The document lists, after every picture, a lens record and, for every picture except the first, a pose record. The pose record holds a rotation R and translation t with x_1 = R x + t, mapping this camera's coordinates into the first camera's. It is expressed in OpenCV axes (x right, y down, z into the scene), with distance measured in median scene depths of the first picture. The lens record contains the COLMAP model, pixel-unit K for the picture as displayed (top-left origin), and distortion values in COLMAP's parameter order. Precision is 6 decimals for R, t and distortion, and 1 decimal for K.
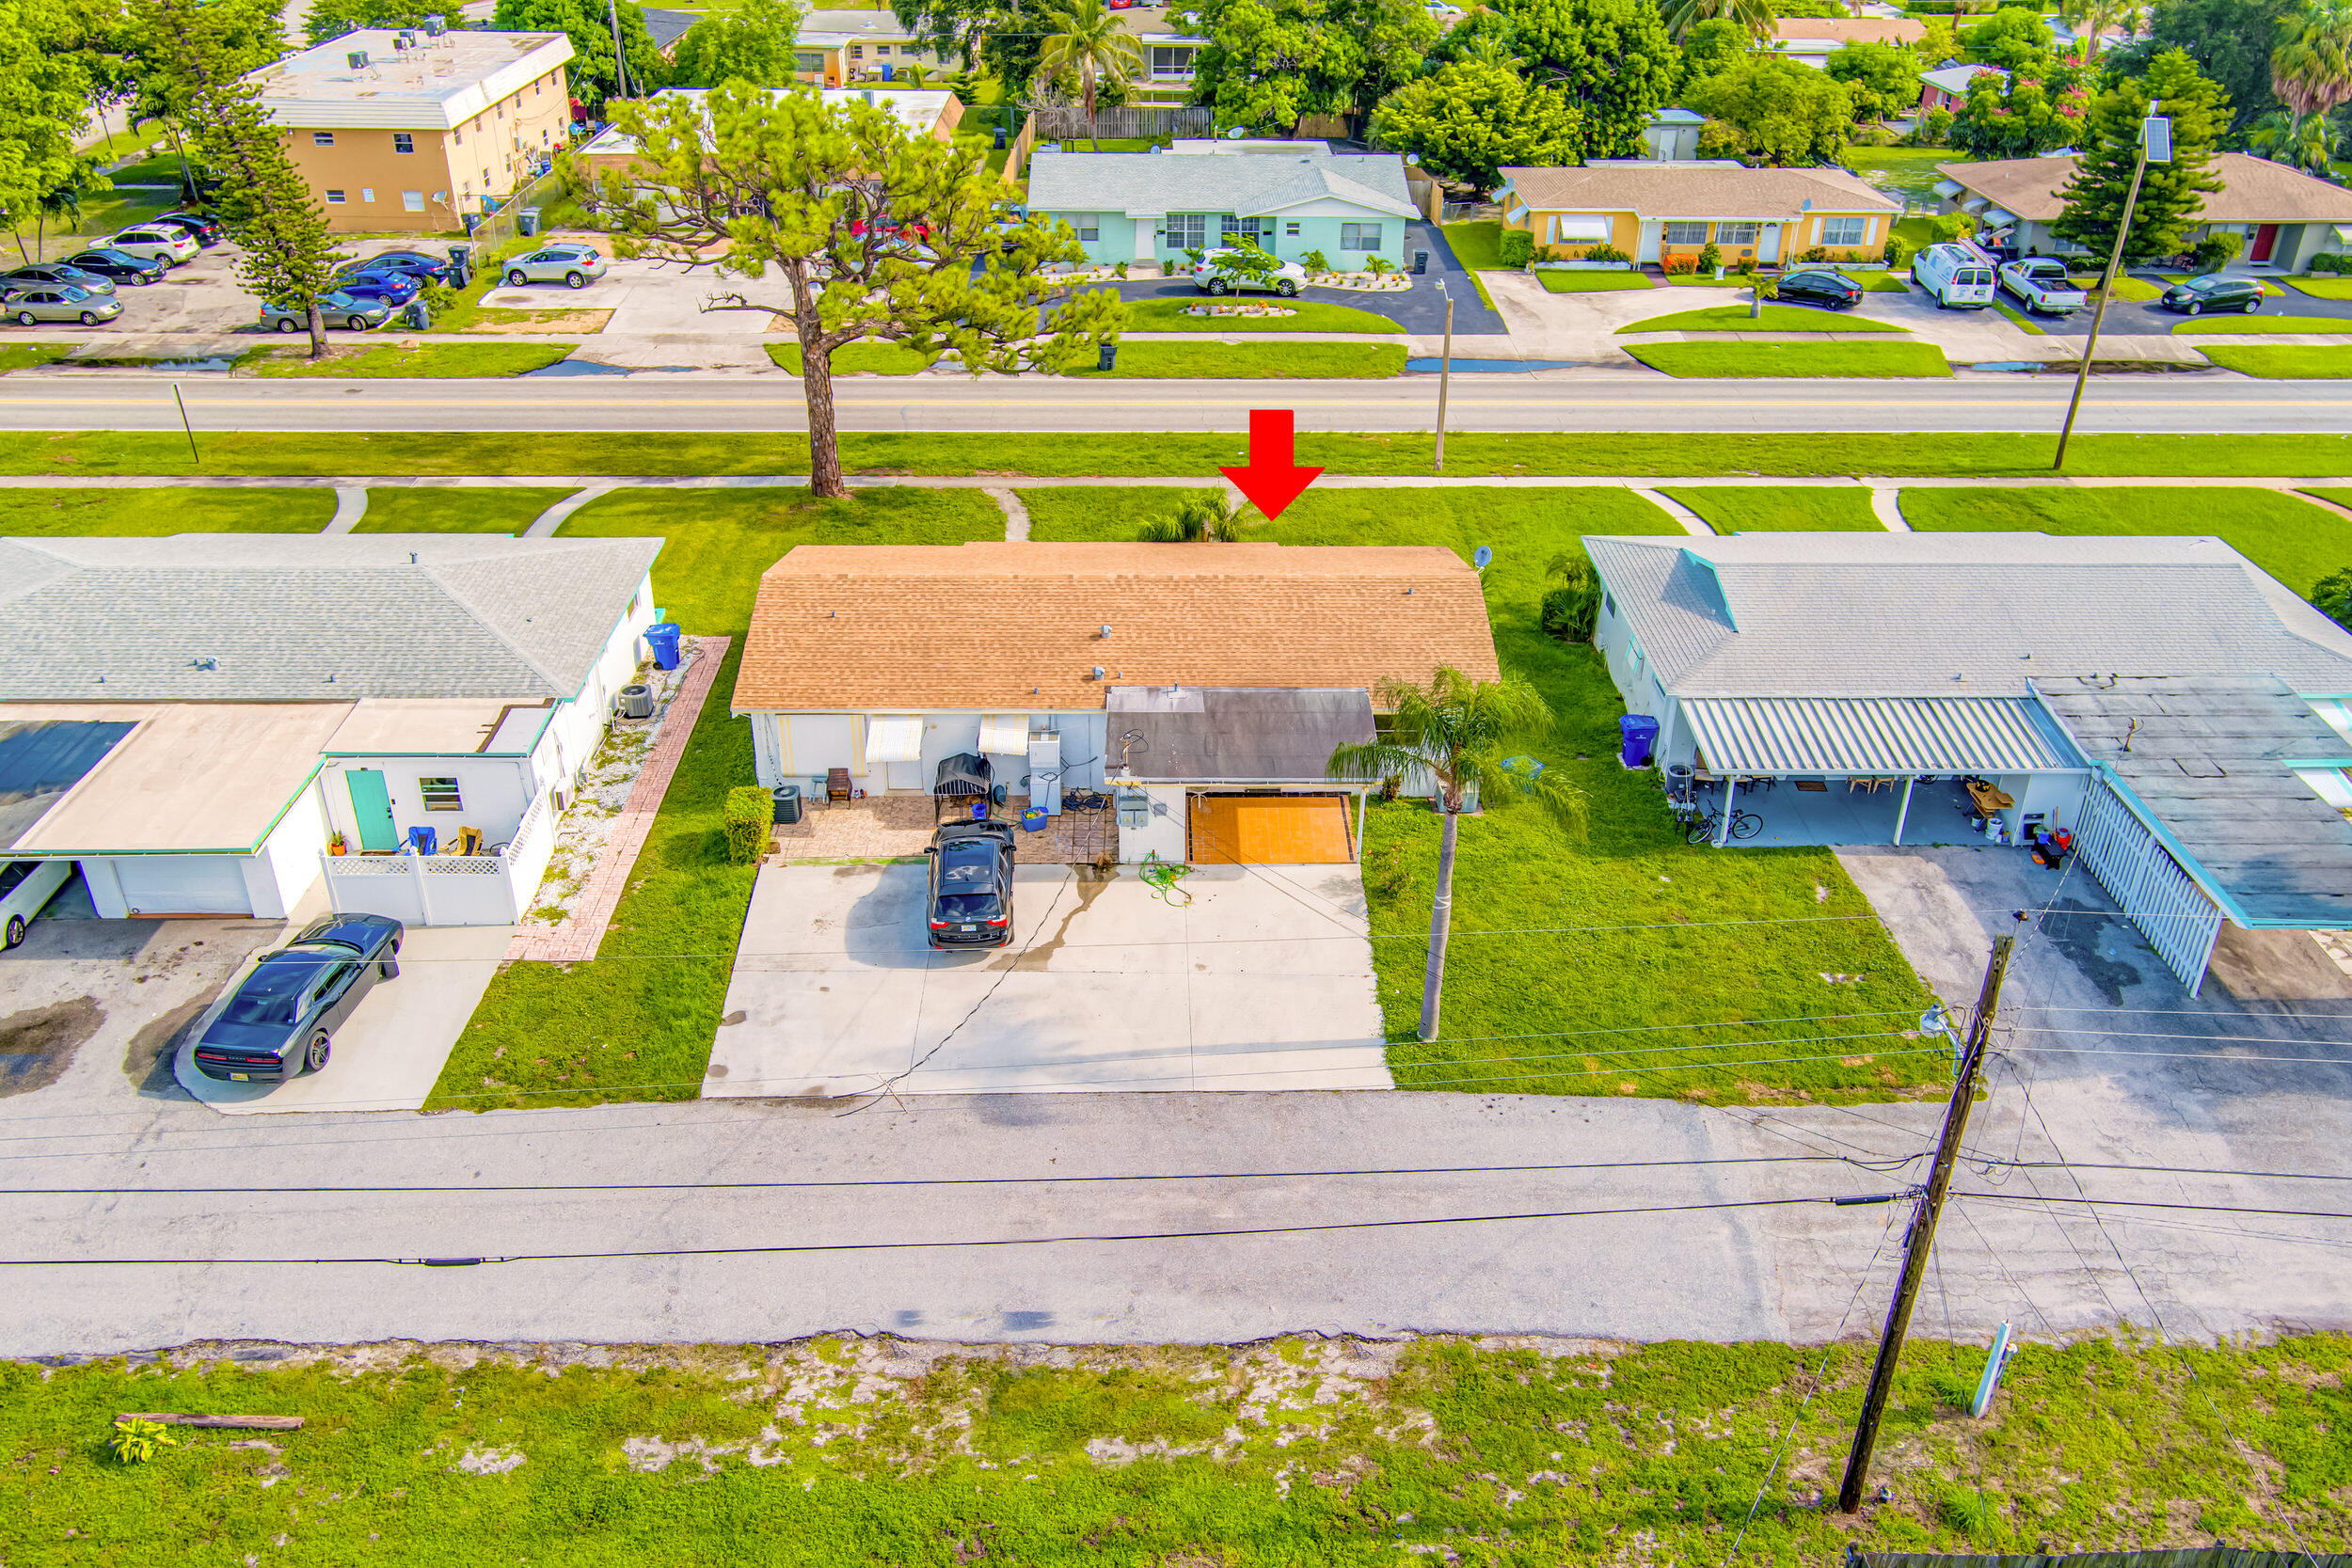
lens RADIAL K [[1893.6, 0, 1176.0], [0, 1893.6, 784.0], [0, 0, 1]] dist [-0.003072, 0.031453]
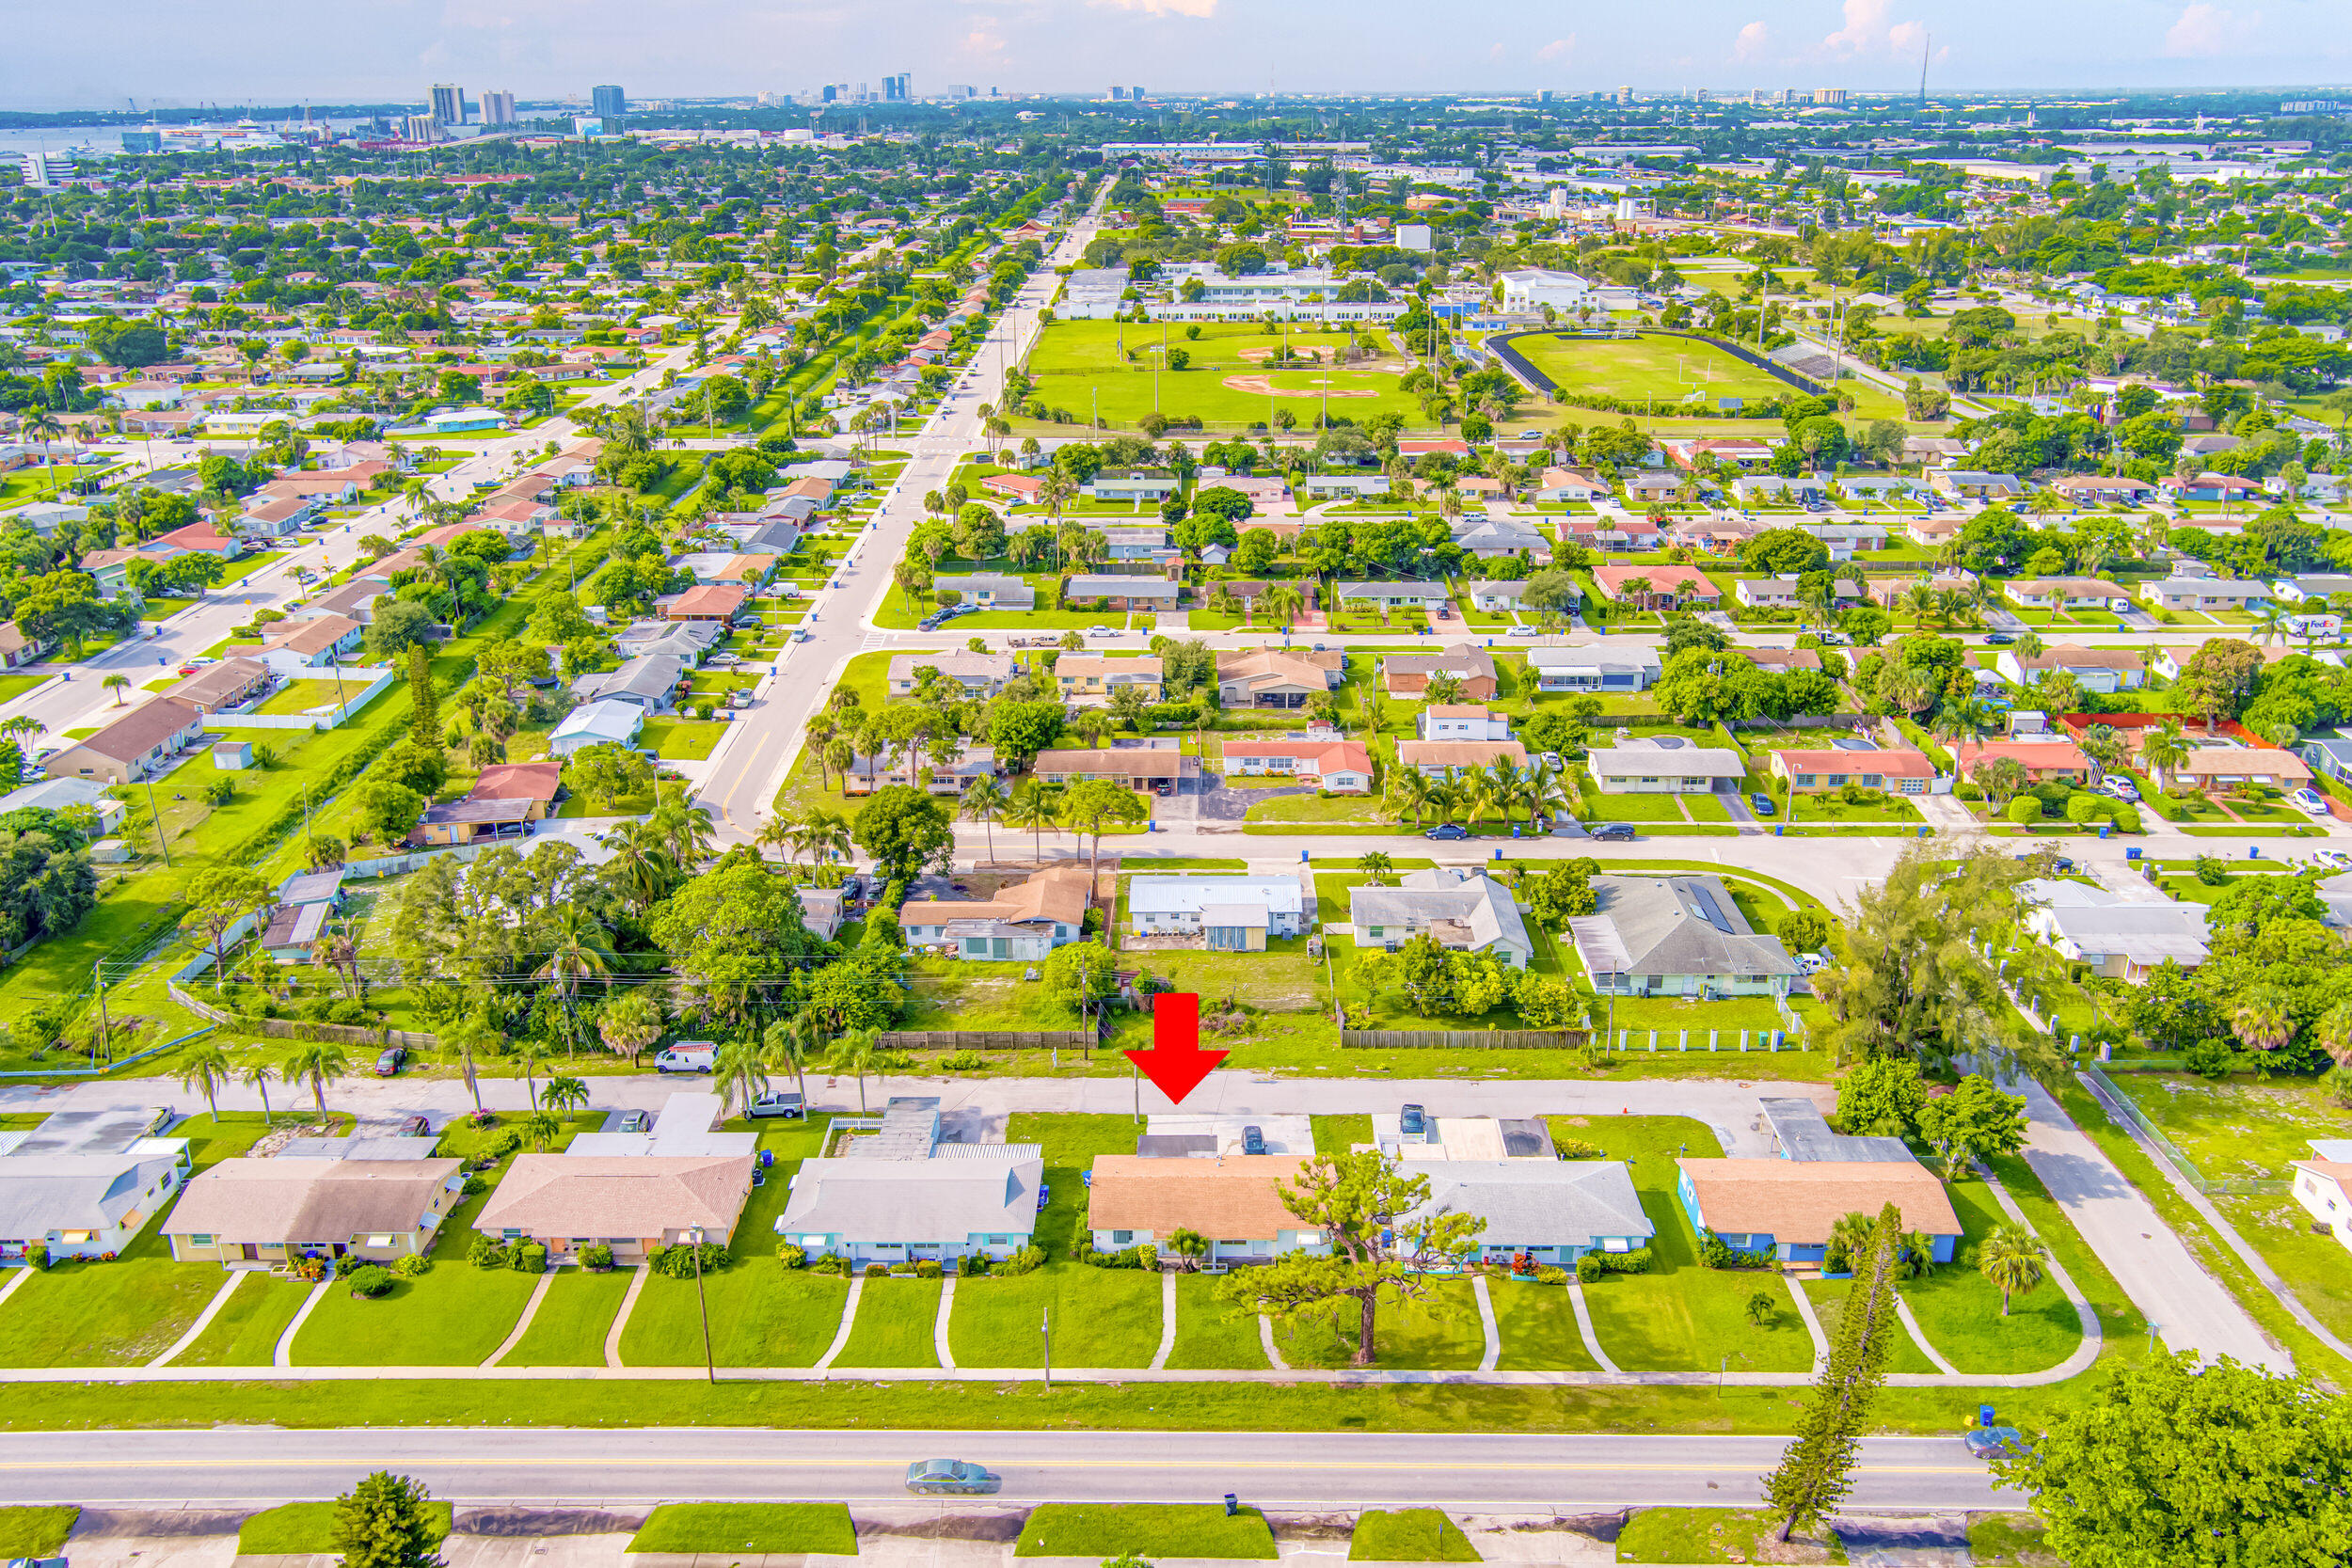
lens RADIAL K [[1893.6, 0, 1176.0], [0, 1893.6, 784.0], [0, 0, 1]] dist [-0.003072, 0.031453]
pose [[-0.999639, -0.014148, 0.022849, -0.032417], [0.008392, 0.643354, 0.765522, -2.899602], [-0.025530, 0.765438, -0.643003, 2.559973]]
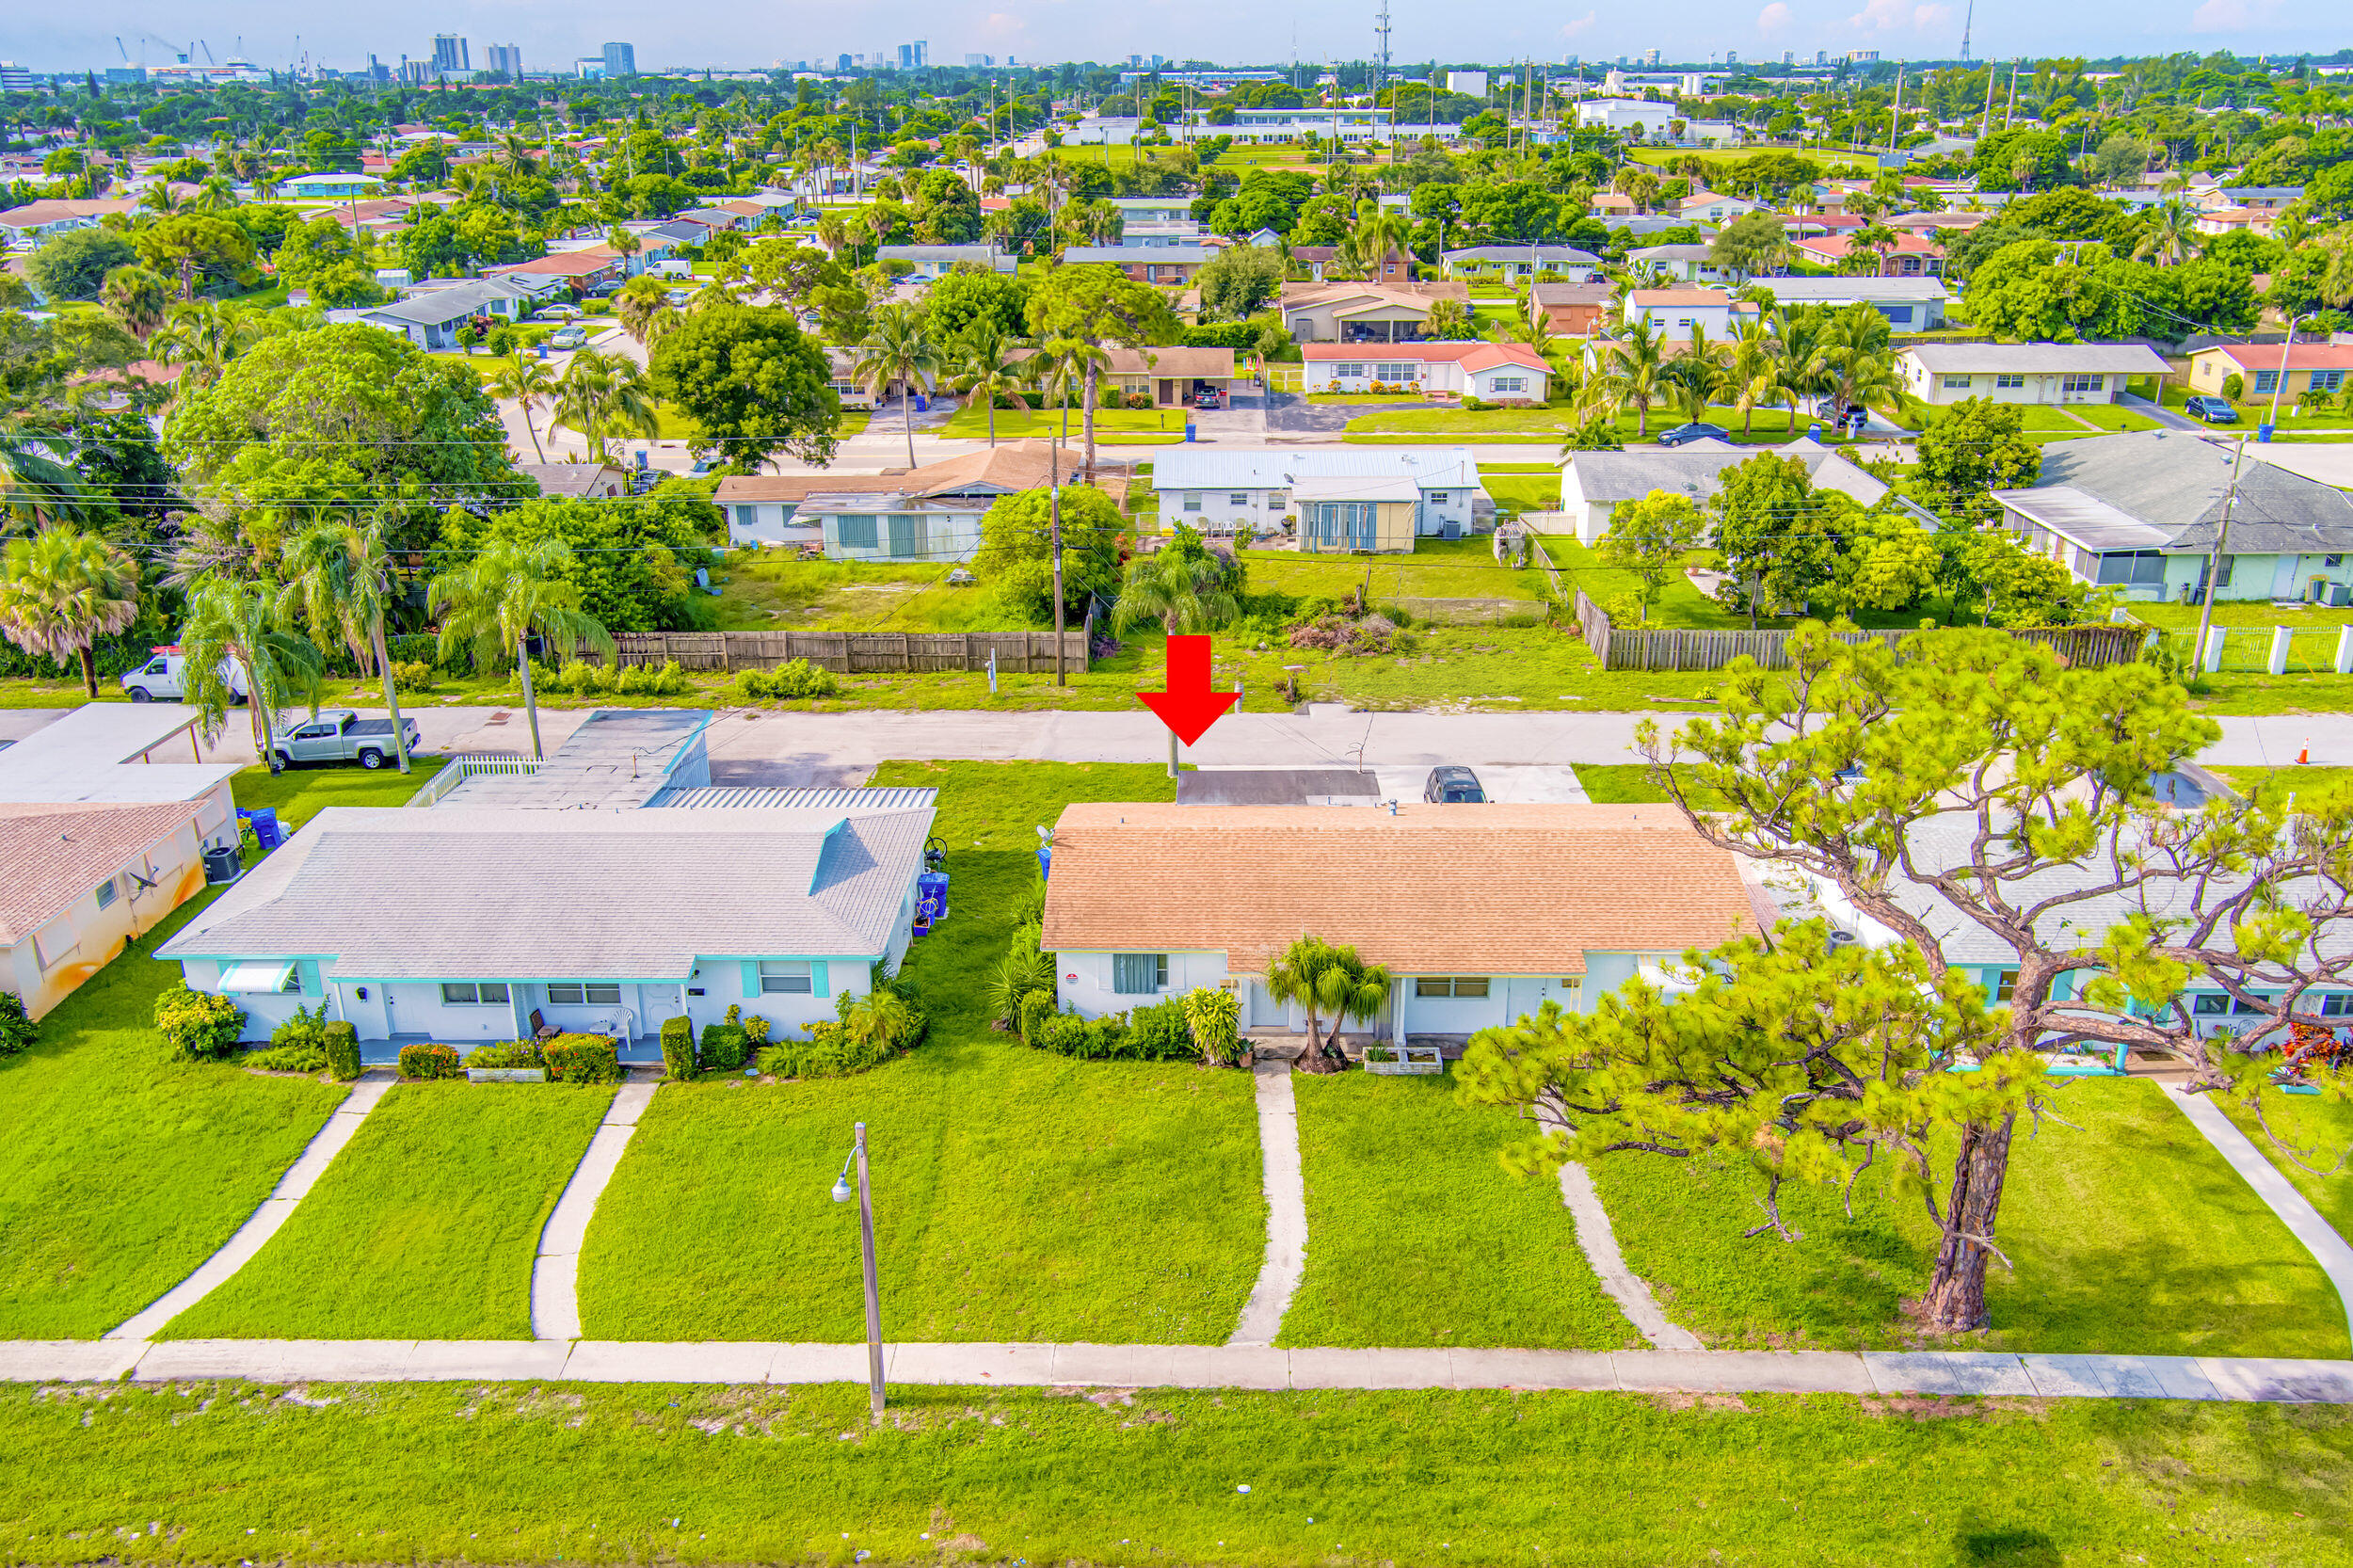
lens RADIAL K [[1894.6, 0, 1176.5], [0, 1894.6, 784.0], [0, 0, 1]] dist [-0.003072, 0.031453]
pose [[-0.999372, -0.015593, 0.031832, 0.058119], [0.014657, 0.635879, 0.771649, -1.014909], [-0.032273, 0.771631, -0.635251, 1.767715]]
